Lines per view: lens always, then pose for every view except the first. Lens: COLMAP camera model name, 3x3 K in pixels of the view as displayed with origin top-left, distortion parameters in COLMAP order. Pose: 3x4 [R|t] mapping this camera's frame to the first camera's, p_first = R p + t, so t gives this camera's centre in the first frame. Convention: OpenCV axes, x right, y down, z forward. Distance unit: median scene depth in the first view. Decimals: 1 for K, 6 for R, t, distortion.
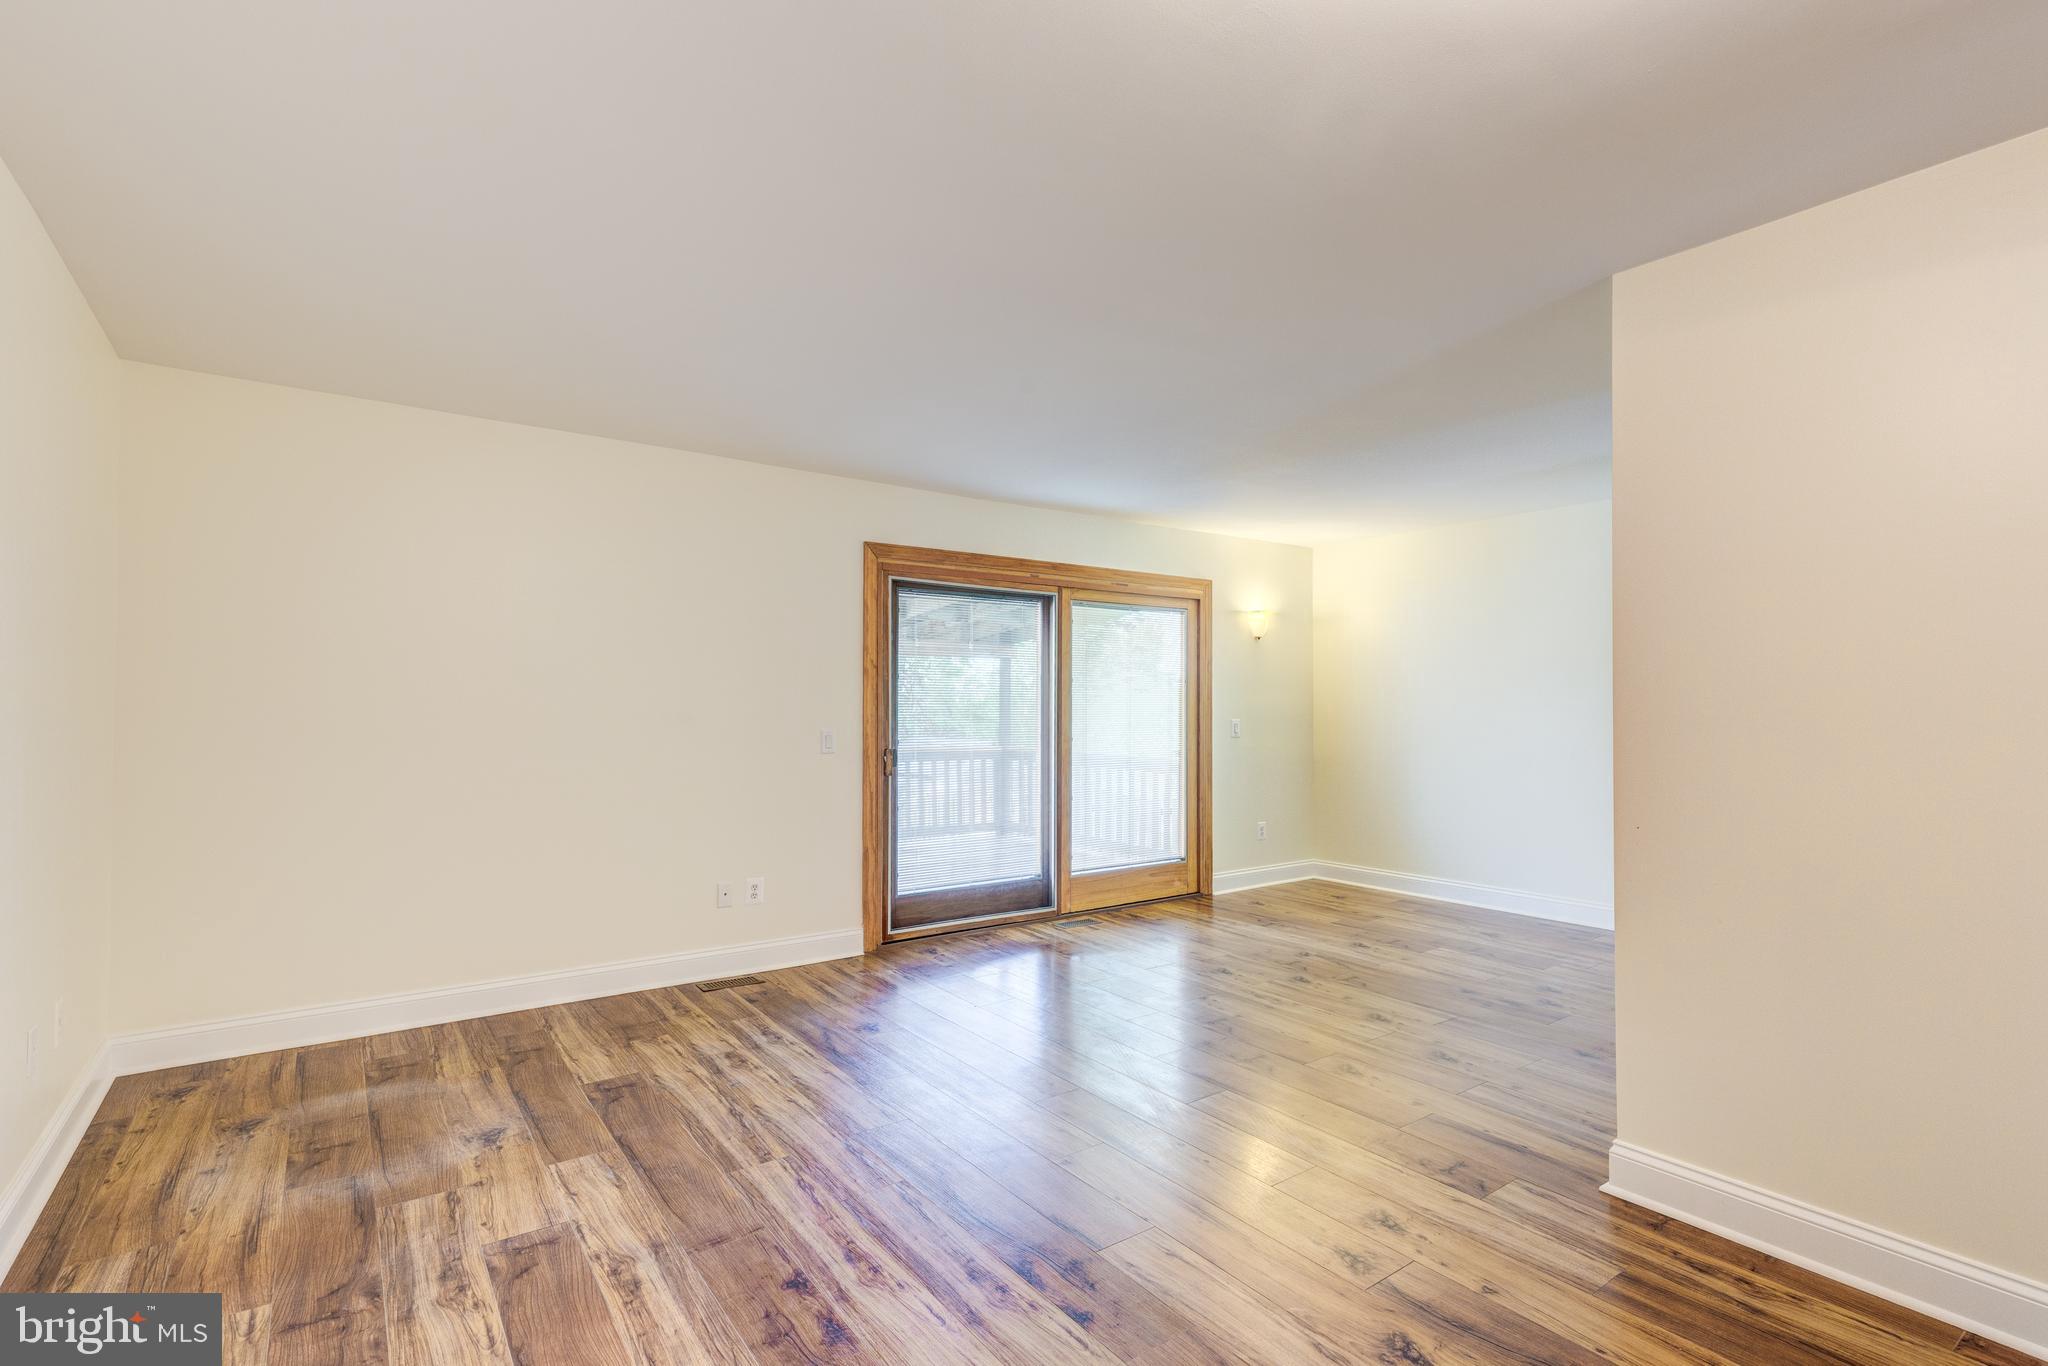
lens RADIAL K [[956.1, 0, 1020.6], [0, 956.1, 669.3], [0, 0, 1]] dist [0.015355, -0.005780]
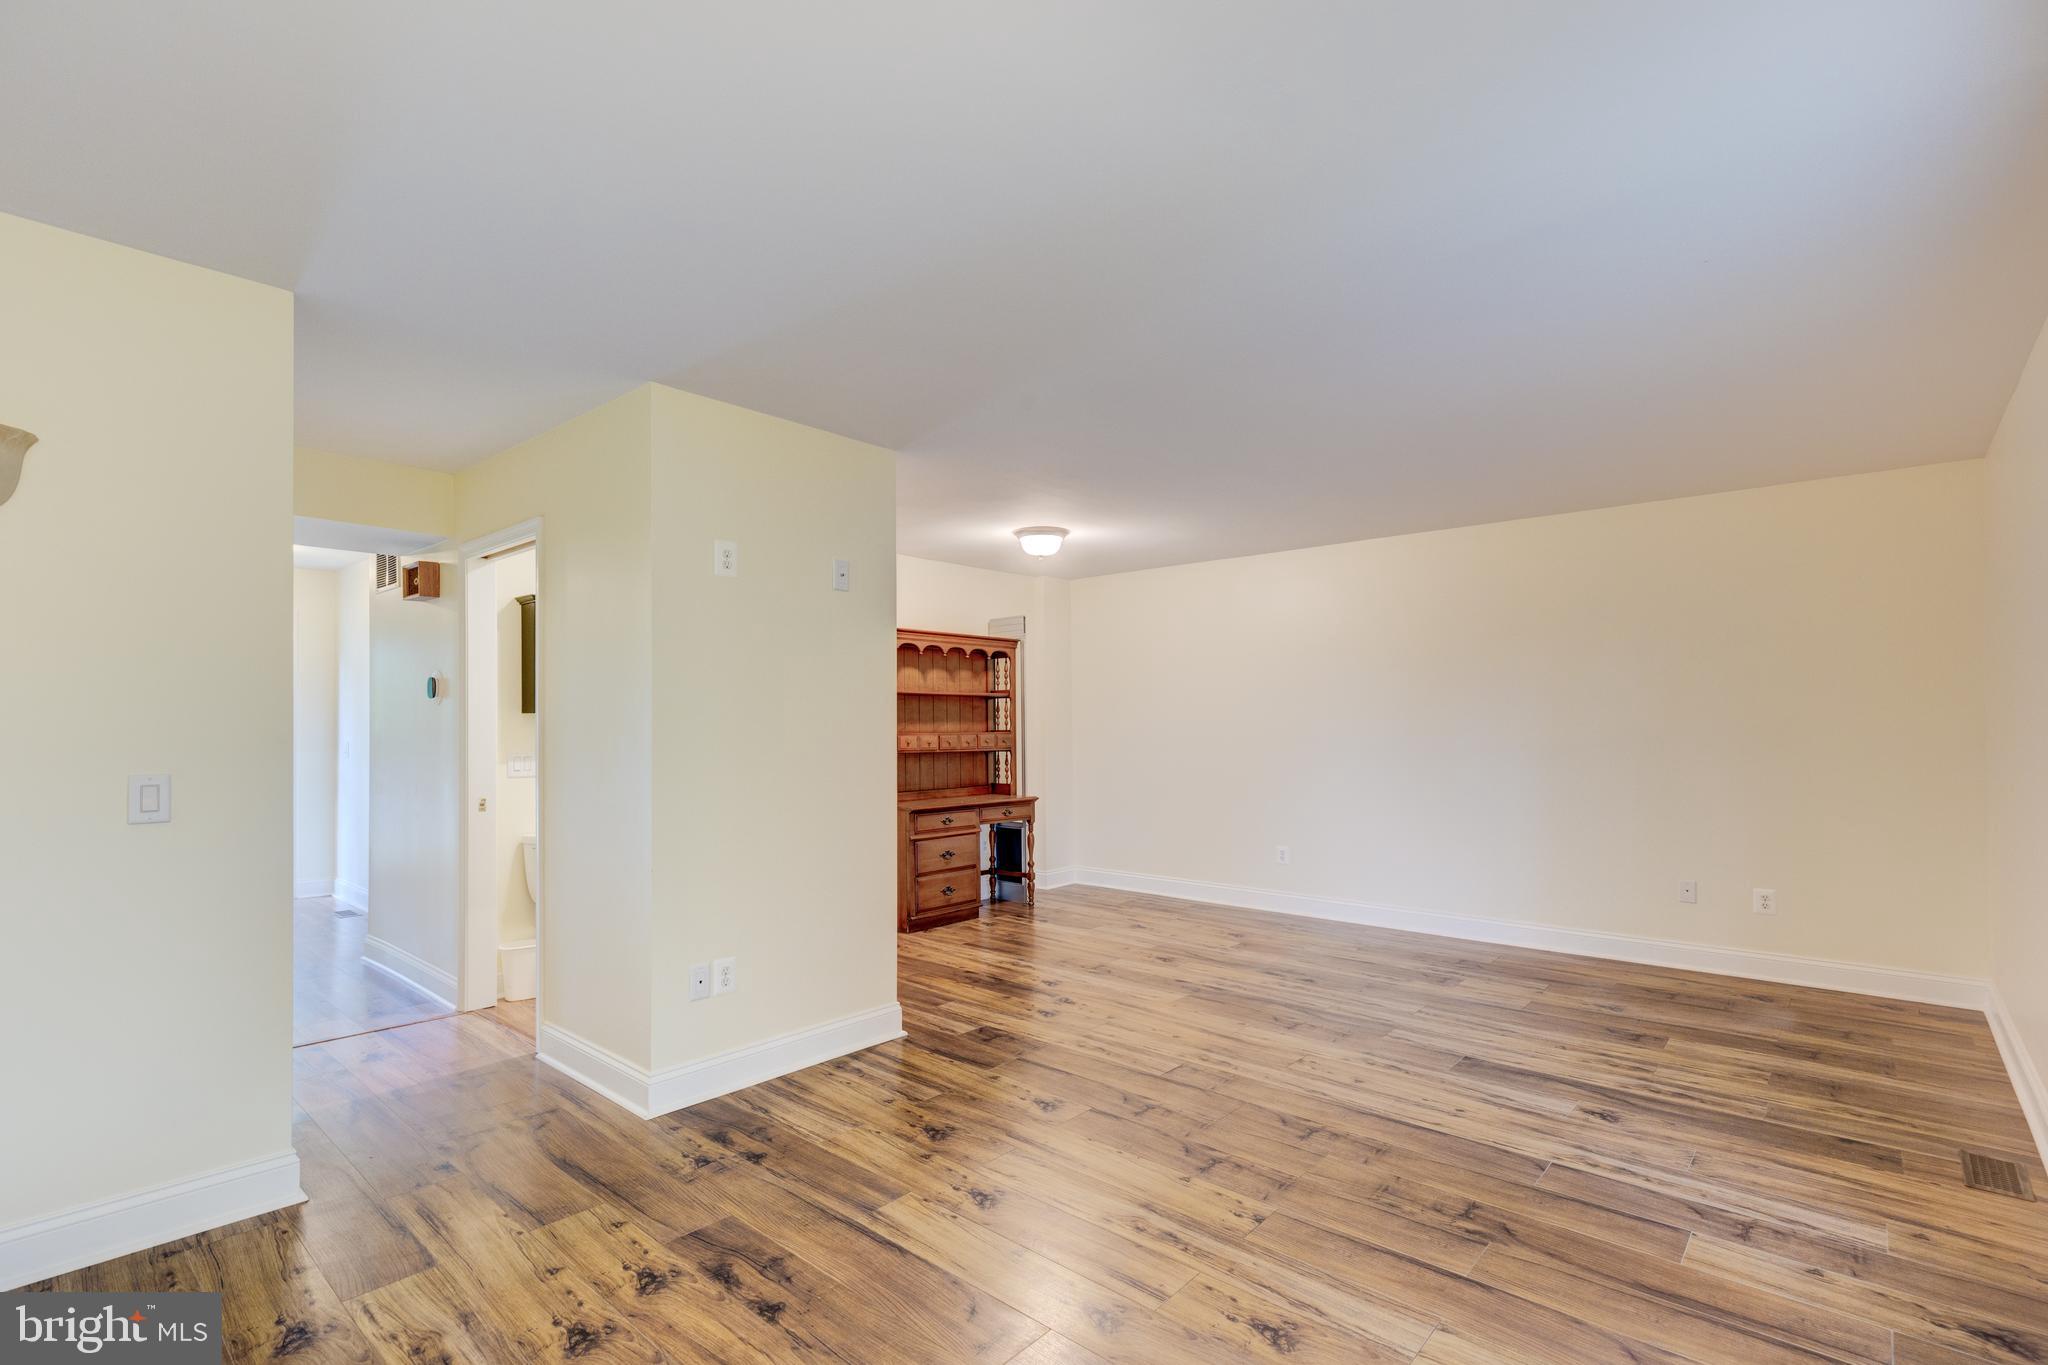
lens RADIAL K [[964.0, 0, 1005.7], [0, 964.0, 716.4], [0, 0, 1]] dist [0.015597, -0.004814]
pose [[-0.978816, -0.002177, -0.204729, 0.478372], [0.007253, 0.998947, -0.045299, 0.063468], [0.204612, -0.045824, -0.977770, 1.607514]]
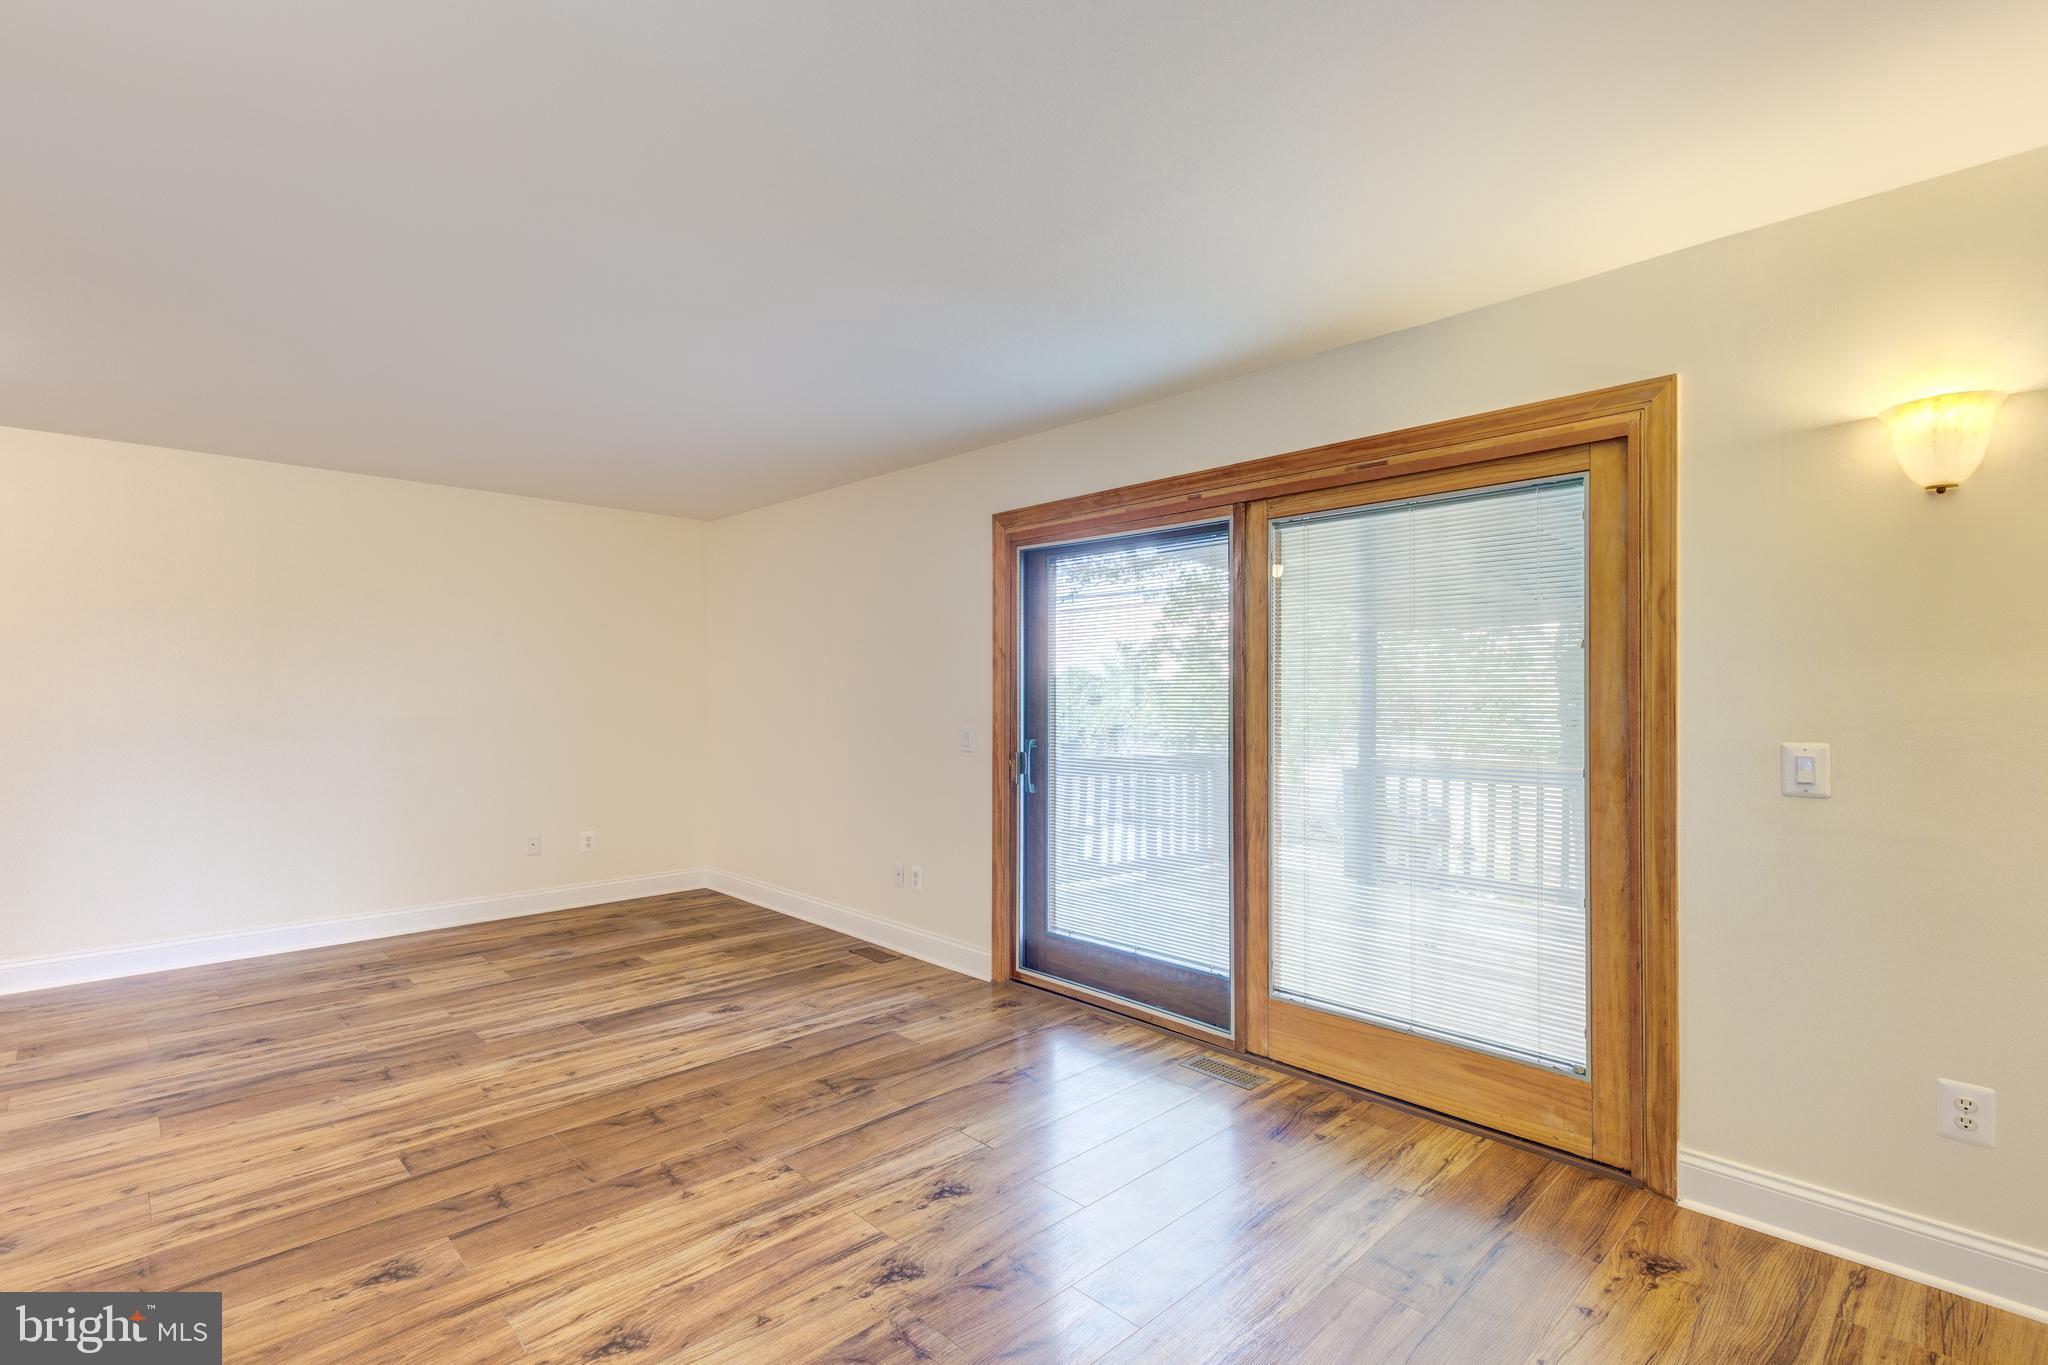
lens RADIAL K [[943.6, 0, 1036.4], [0, 943.6, 688.6], [0, 0, 1]] dist [0.009706, -0.000591]
pose [[0.146380, -0.008966, -0.989188, 0.857361], [0.037839, 0.999278, -0.003459, 0.037247], [0.988504, -0.036923, 0.146614, 1.114335]]
